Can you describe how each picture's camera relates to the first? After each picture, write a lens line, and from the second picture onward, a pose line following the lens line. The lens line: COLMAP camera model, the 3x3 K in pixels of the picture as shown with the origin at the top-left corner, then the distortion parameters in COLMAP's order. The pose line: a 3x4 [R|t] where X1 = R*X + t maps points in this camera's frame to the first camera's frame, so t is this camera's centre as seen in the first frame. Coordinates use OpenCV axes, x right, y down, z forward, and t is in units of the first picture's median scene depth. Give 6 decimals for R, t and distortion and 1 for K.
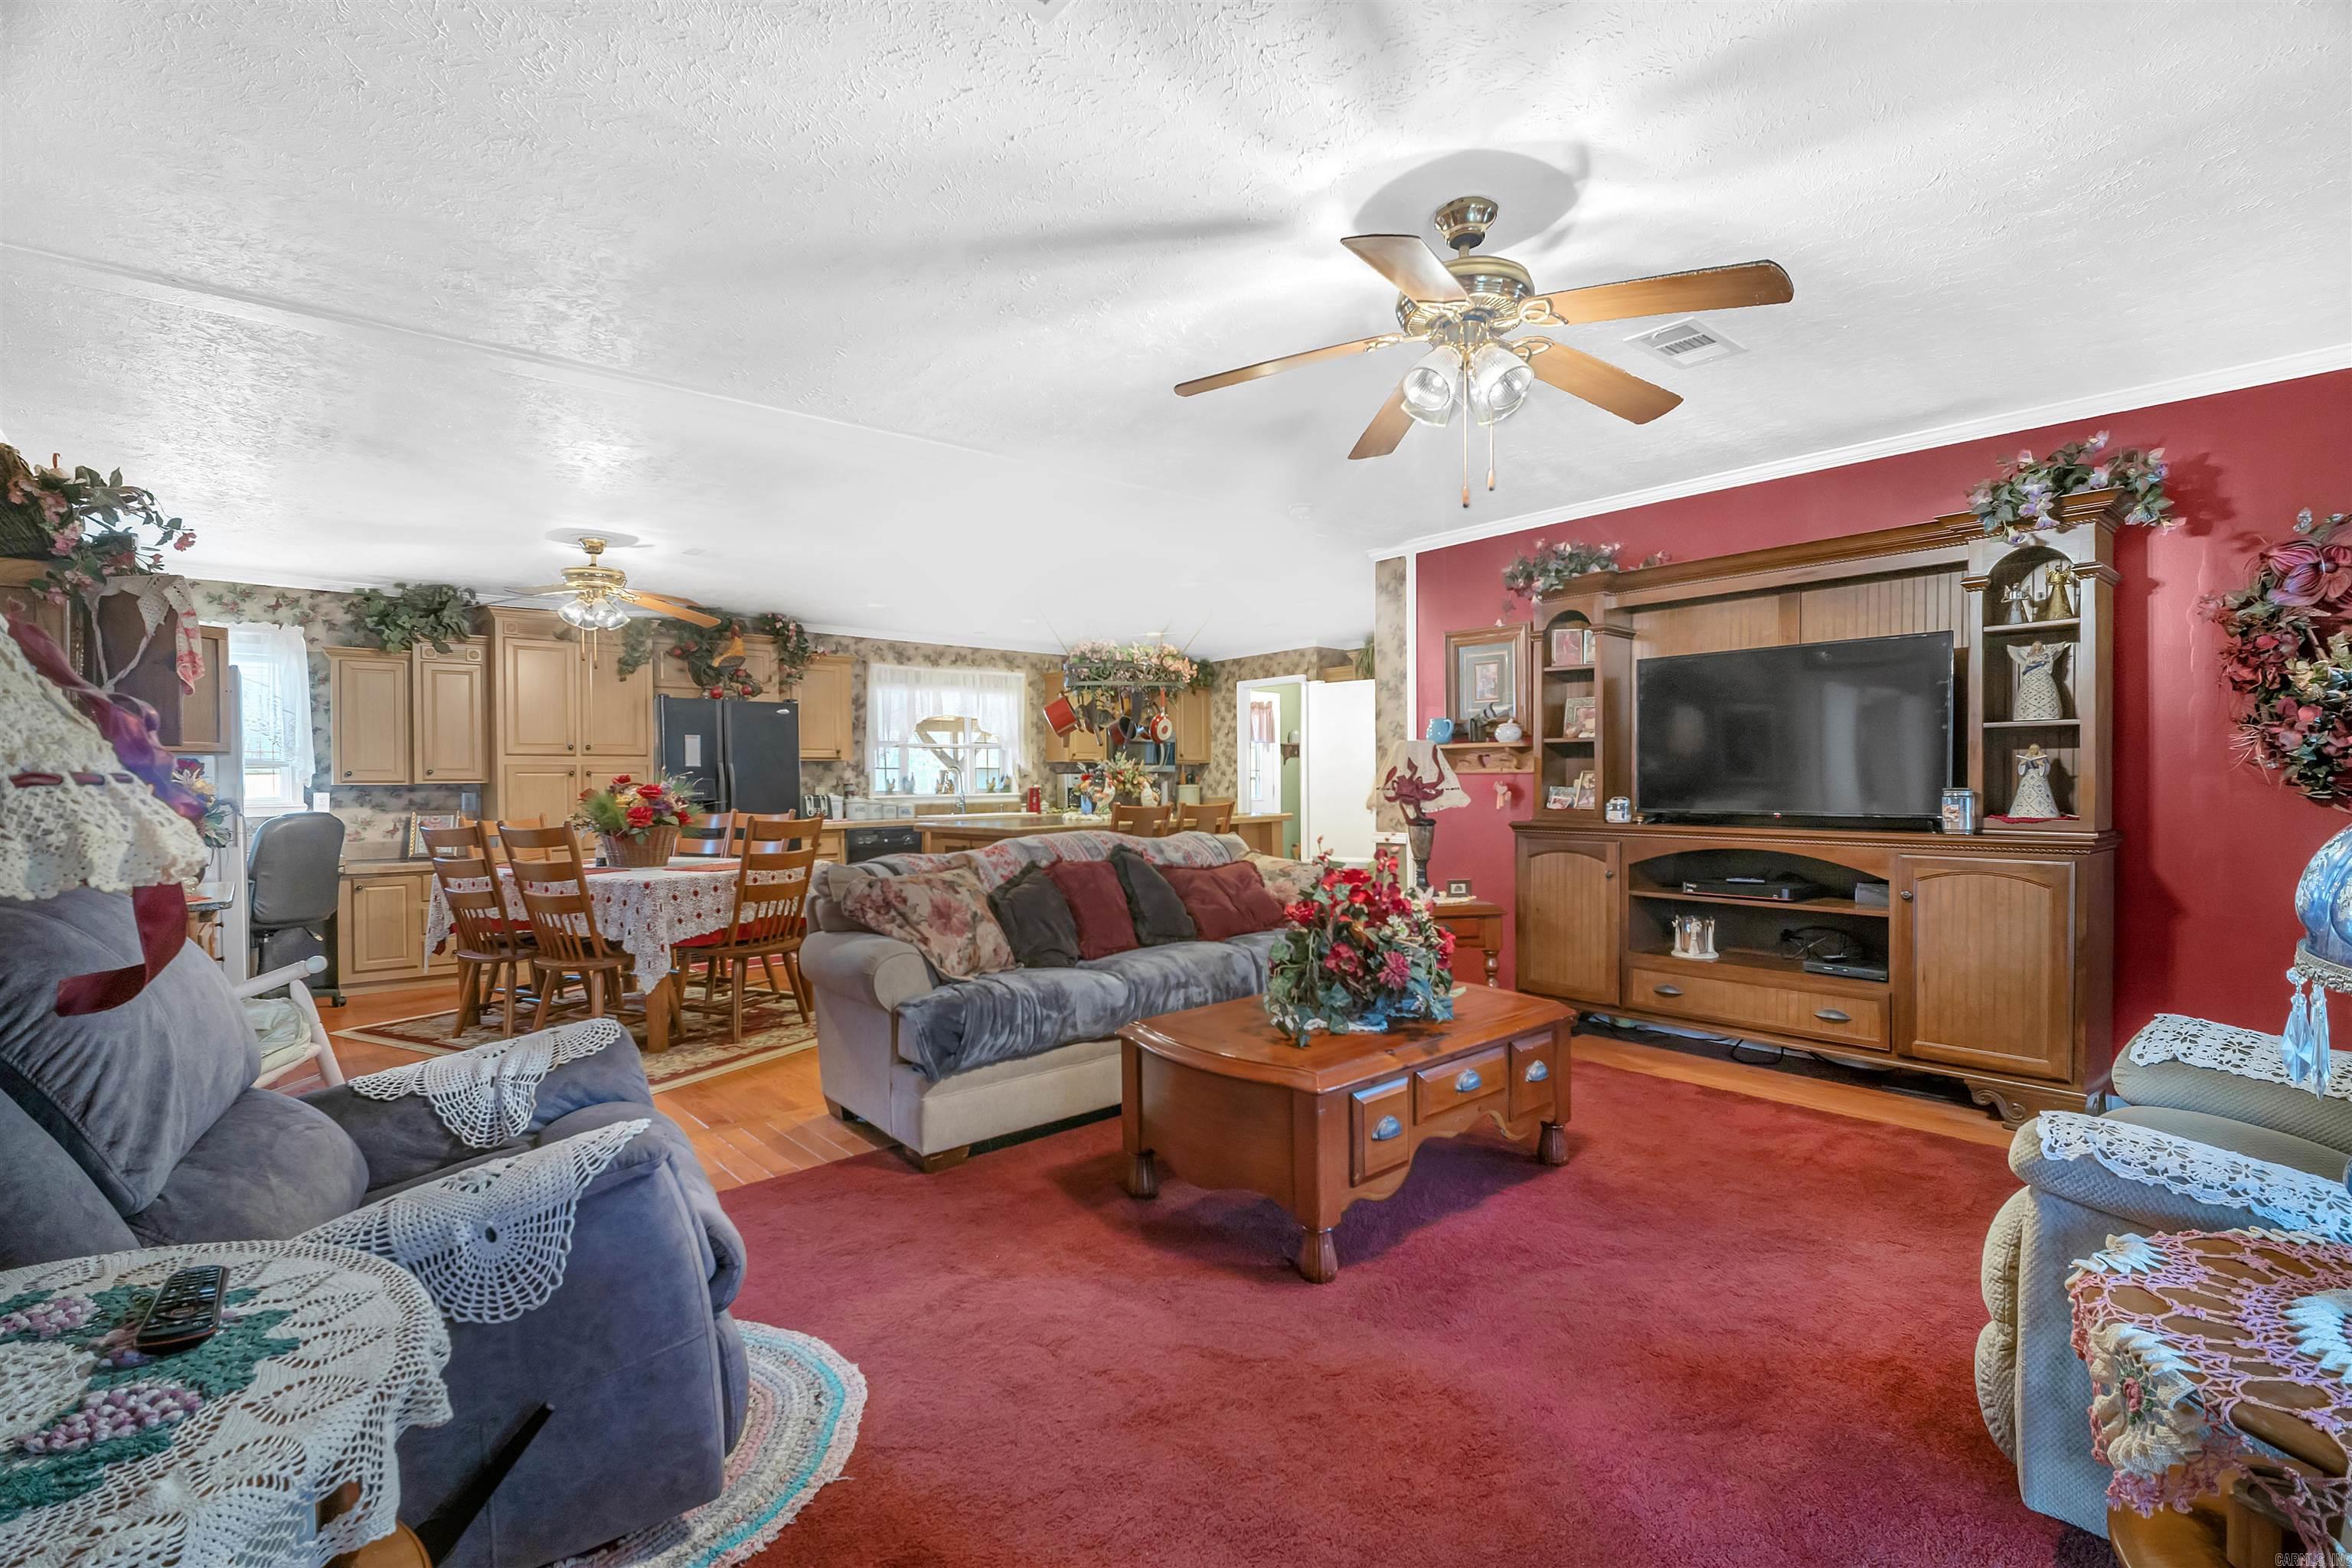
lens RADIAL K [[1079.3, 0, 1184.0], [0, 1079.3, 783.9], [0, 0, 1]] dist [-0.005484, -0.000307]
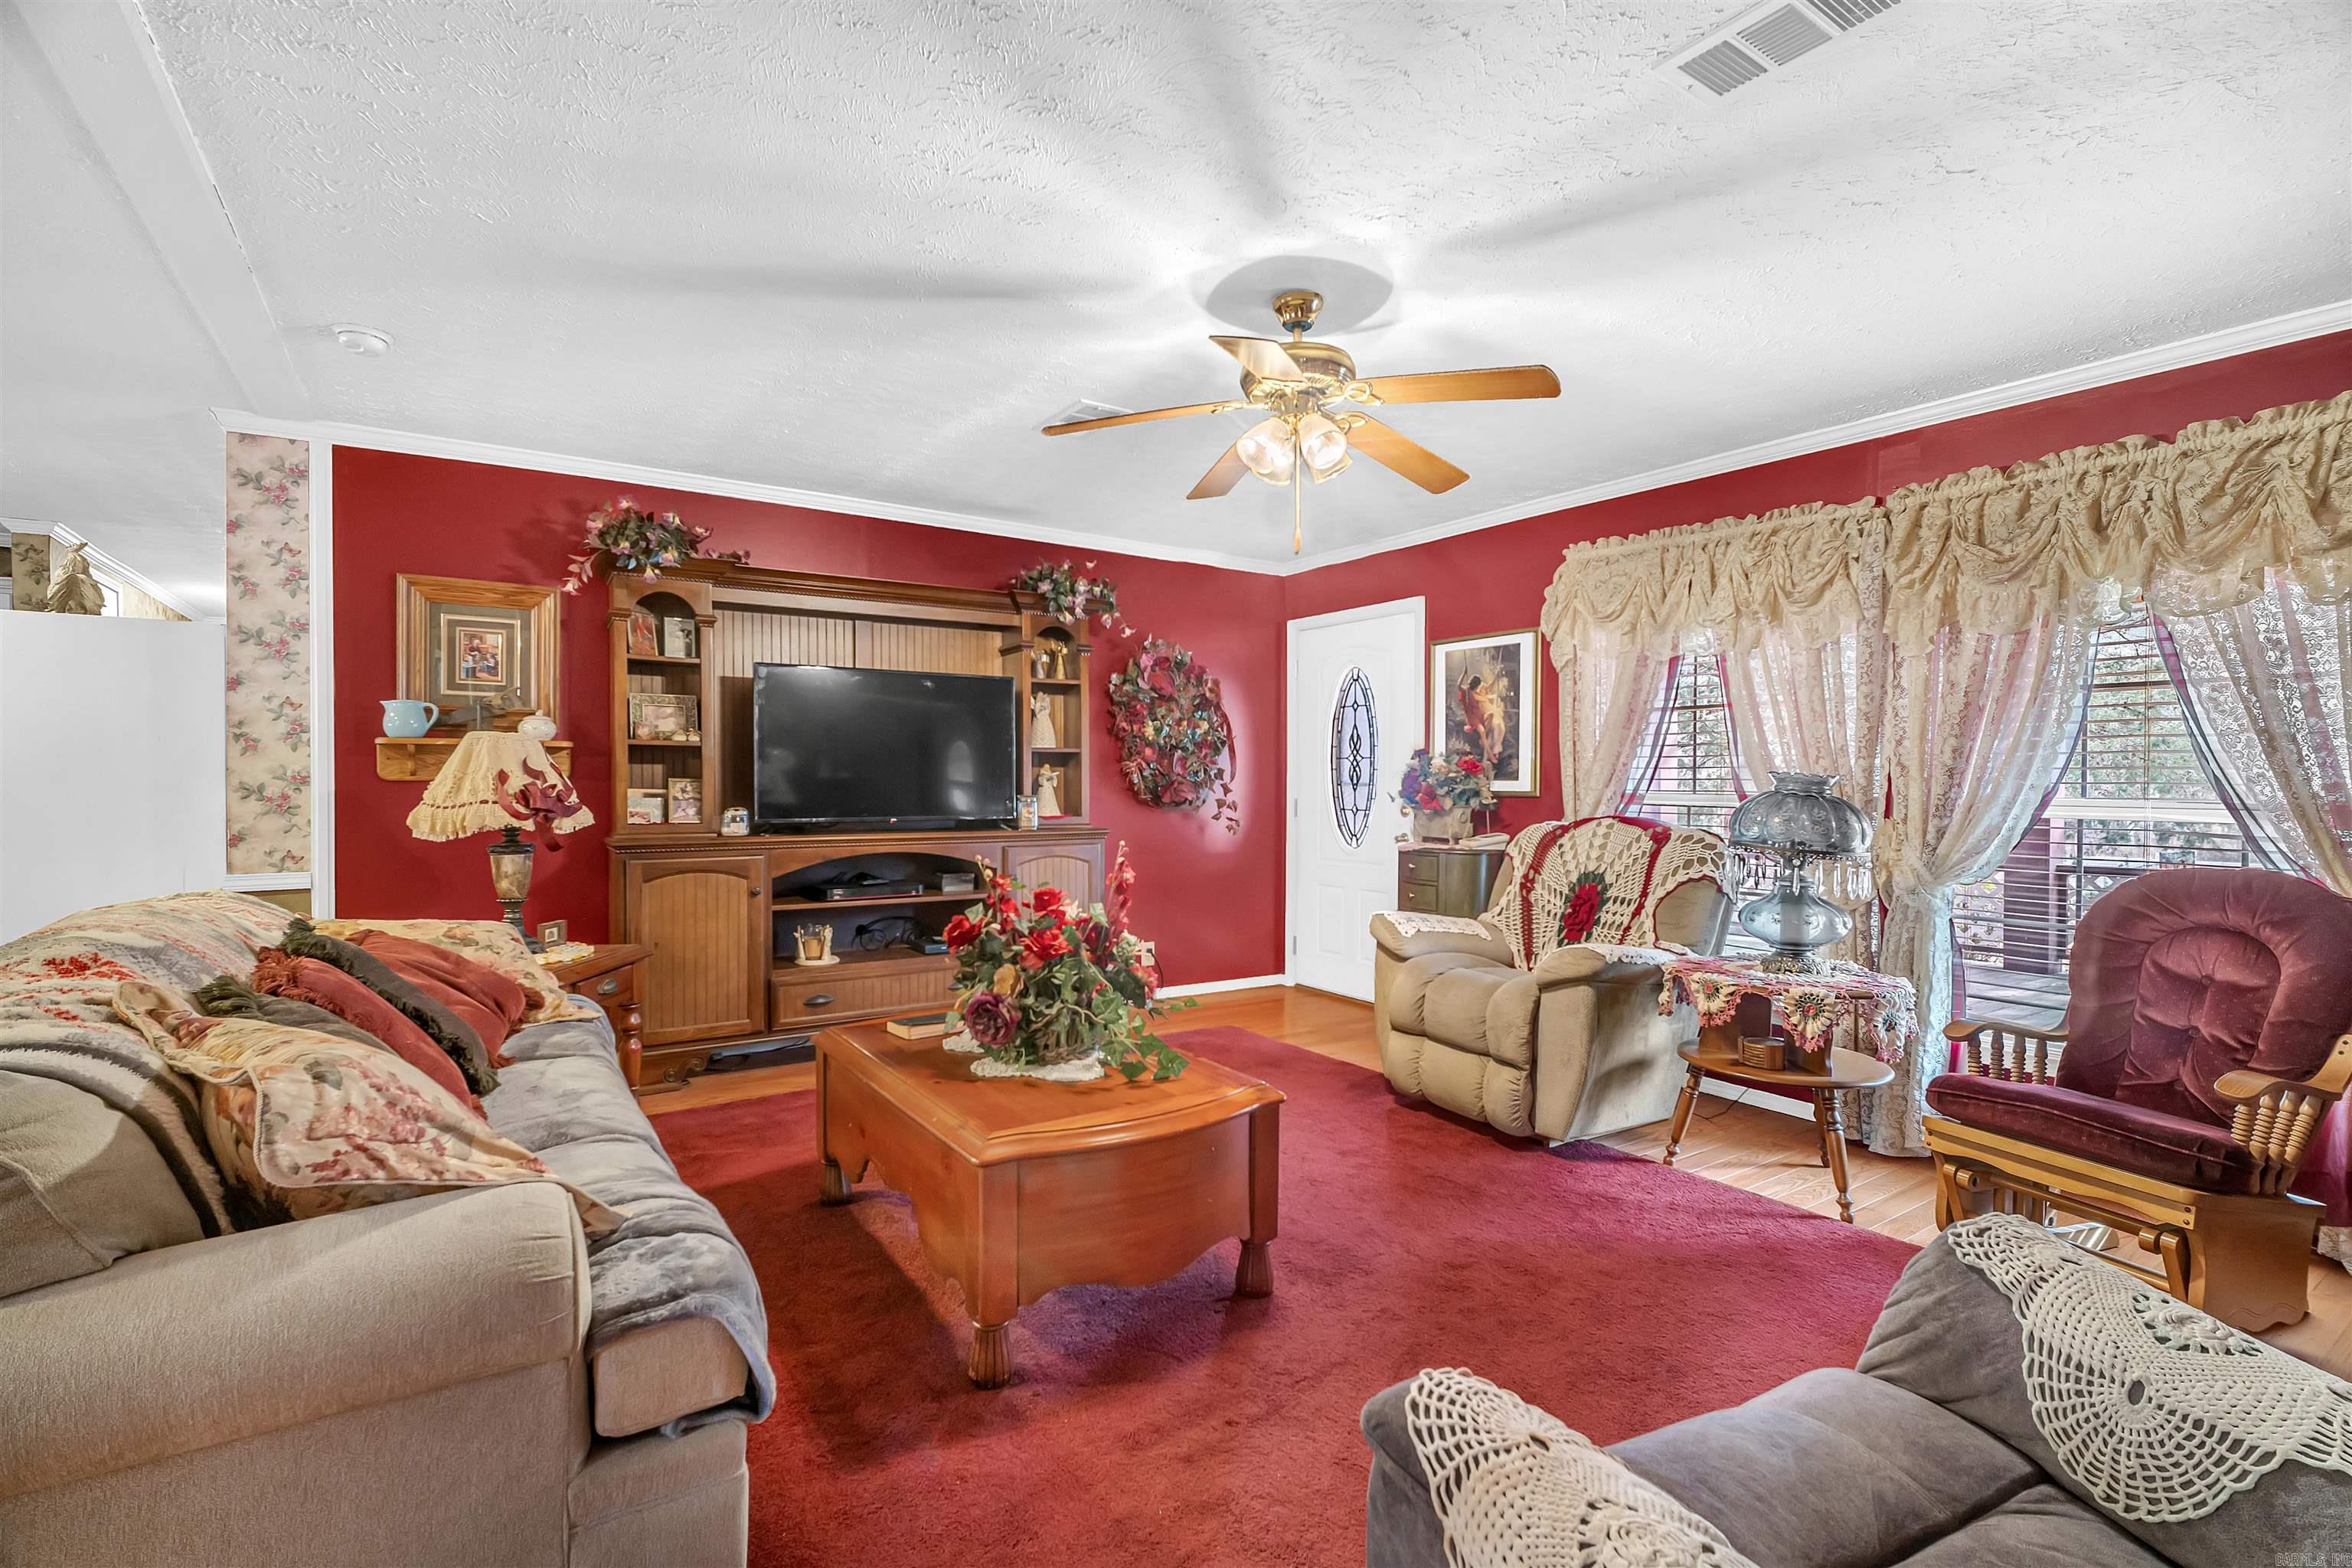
lens RADIAL K [[1079.3, 0, 1186.3], [0, 1079.3, 787.3], [0, 0, 1]] dist [-0.005484, -0.000307]
pose [[0.117693, 0.002350, 0.993047, -0.490831], [0.002364, 0.999994, -0.002646, -0.002110], [-0.993047, 0.002659, 0.117687, 0.532073]]
